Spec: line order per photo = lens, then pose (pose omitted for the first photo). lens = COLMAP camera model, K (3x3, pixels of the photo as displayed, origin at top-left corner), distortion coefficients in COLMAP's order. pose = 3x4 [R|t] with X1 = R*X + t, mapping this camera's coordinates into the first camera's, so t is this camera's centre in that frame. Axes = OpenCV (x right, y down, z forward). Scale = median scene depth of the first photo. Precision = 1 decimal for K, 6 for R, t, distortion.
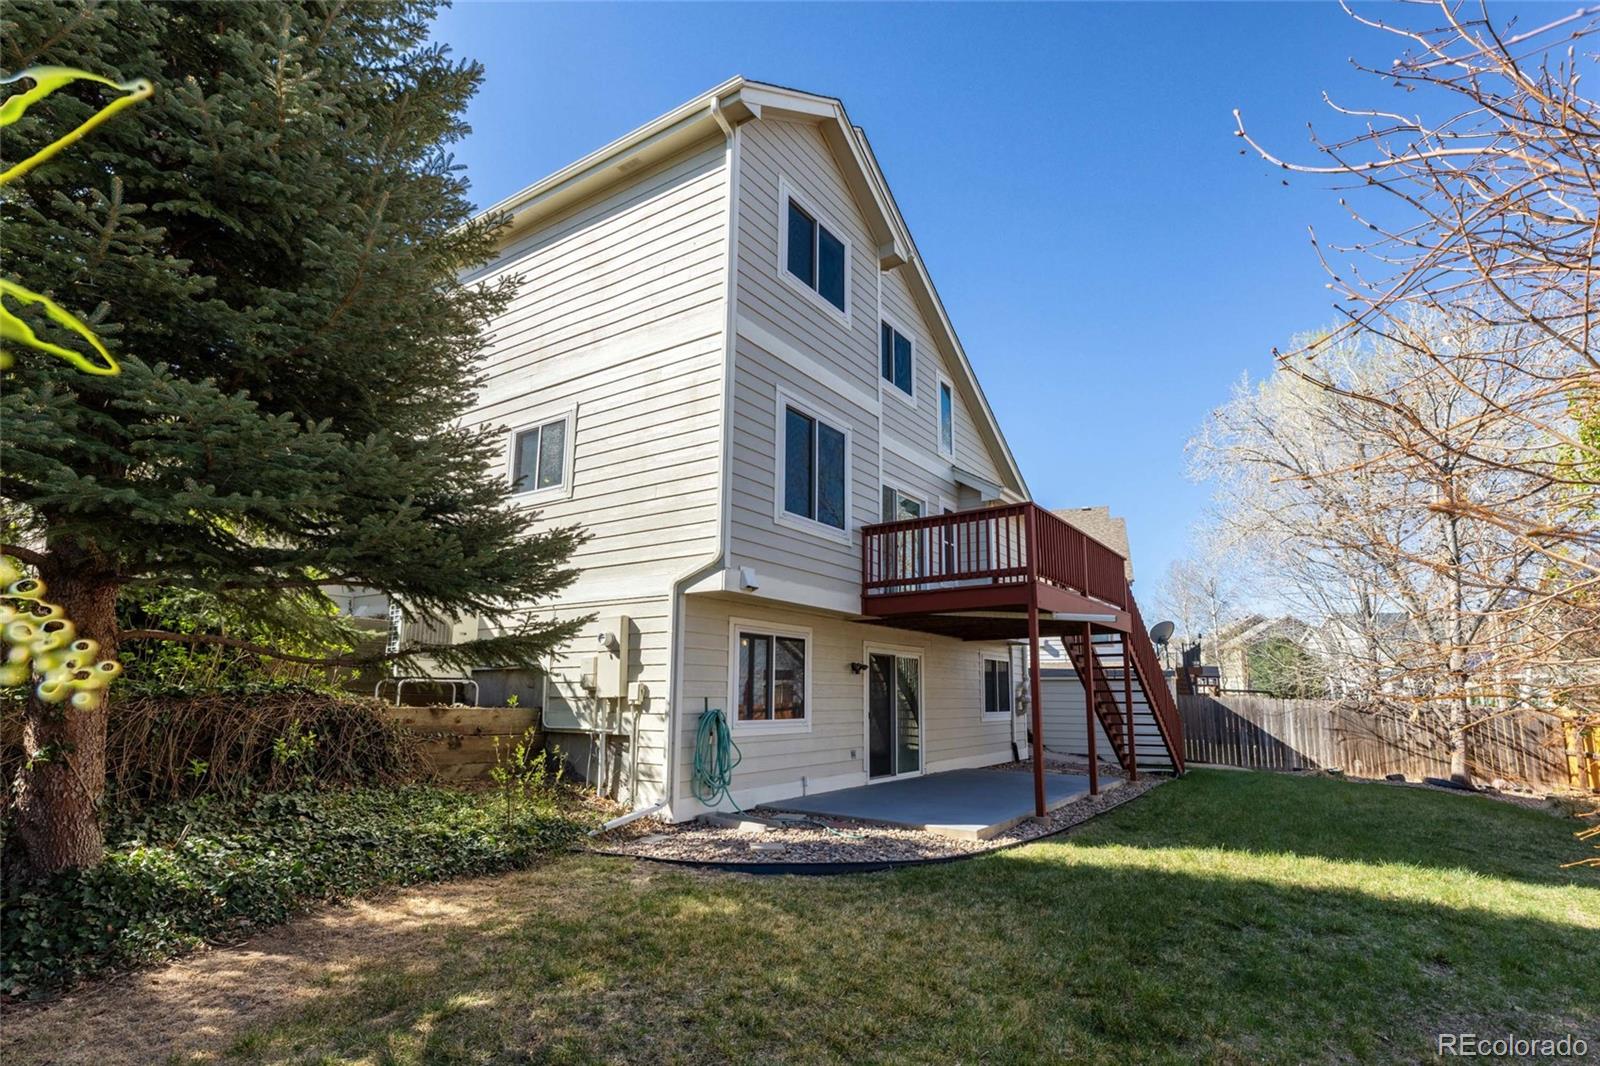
lens RADIAL K [[812.9, 0, 800.0], [0, 812.9, 533.0], [0, 0, 1]] dist [0.005286, -0.000063]
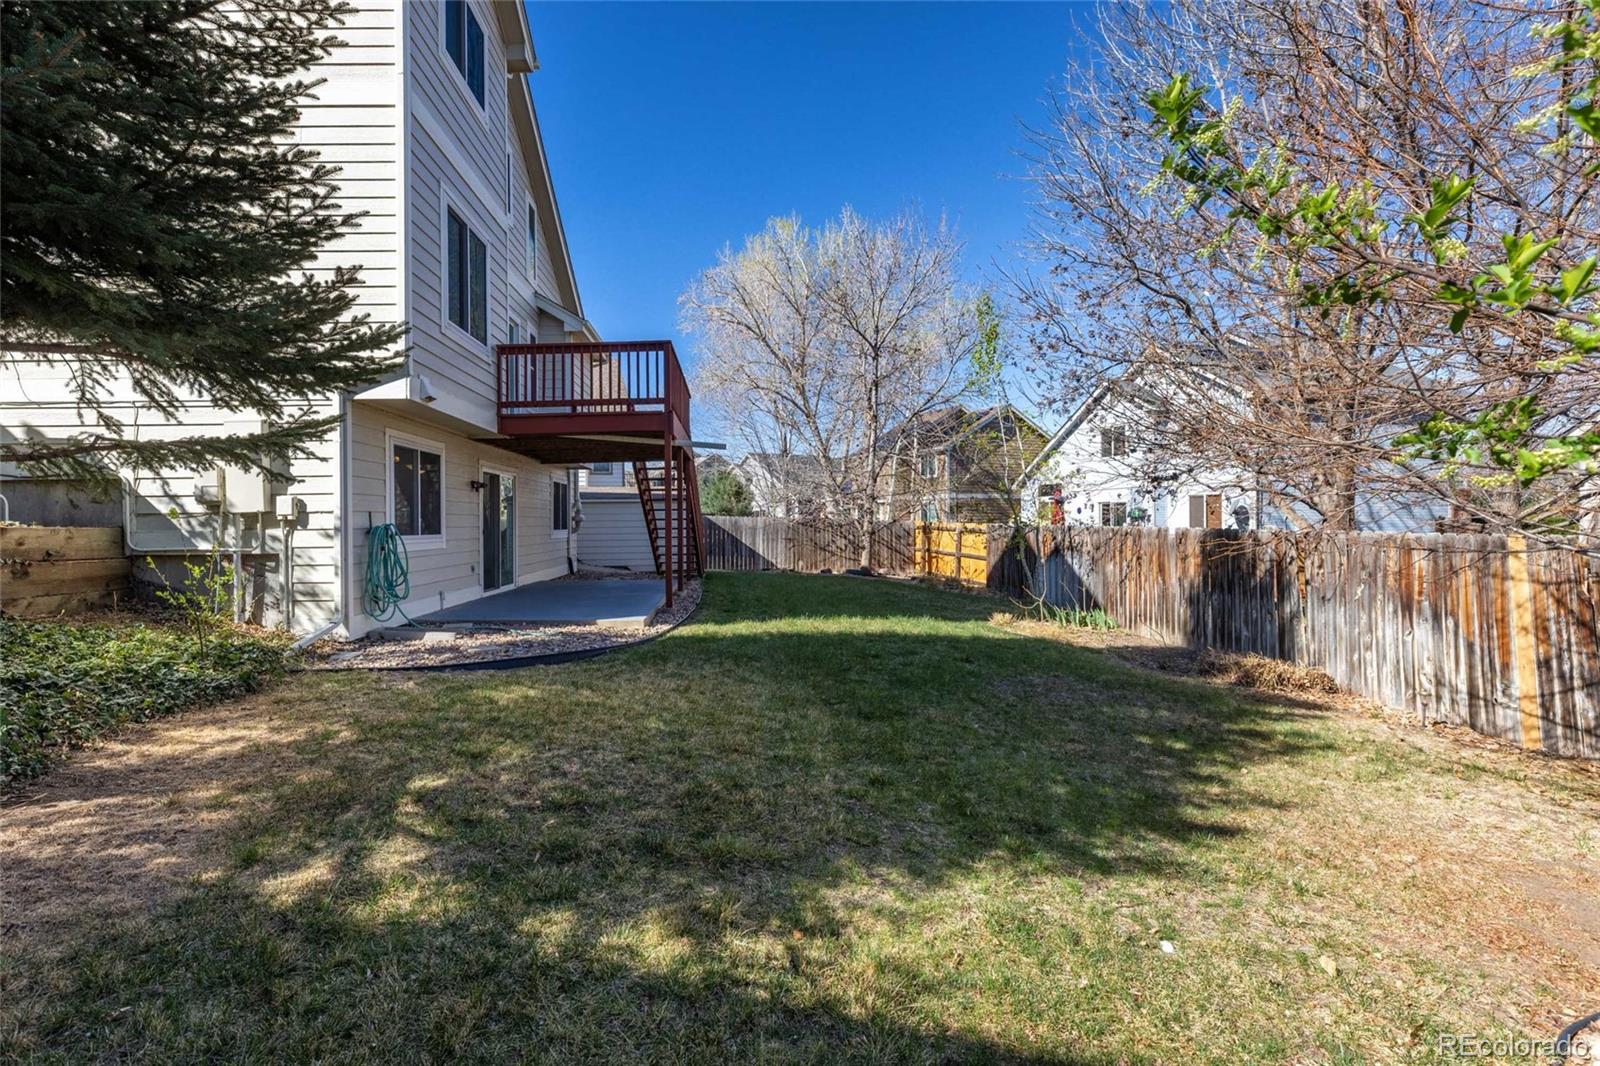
lens RADIAL K [[765.7, 0, 806.1], [0, 765.7, 497.9], [0, 0, 1]] dist [0.000674, 0.000033]
pose [[0.814469, 0.001393, 0.580205, -0.218390], [-0.099509, 0.985516, 0.137321, 0.014495], [-0.571610, -0.169579, 0.802811, 0.003741]]
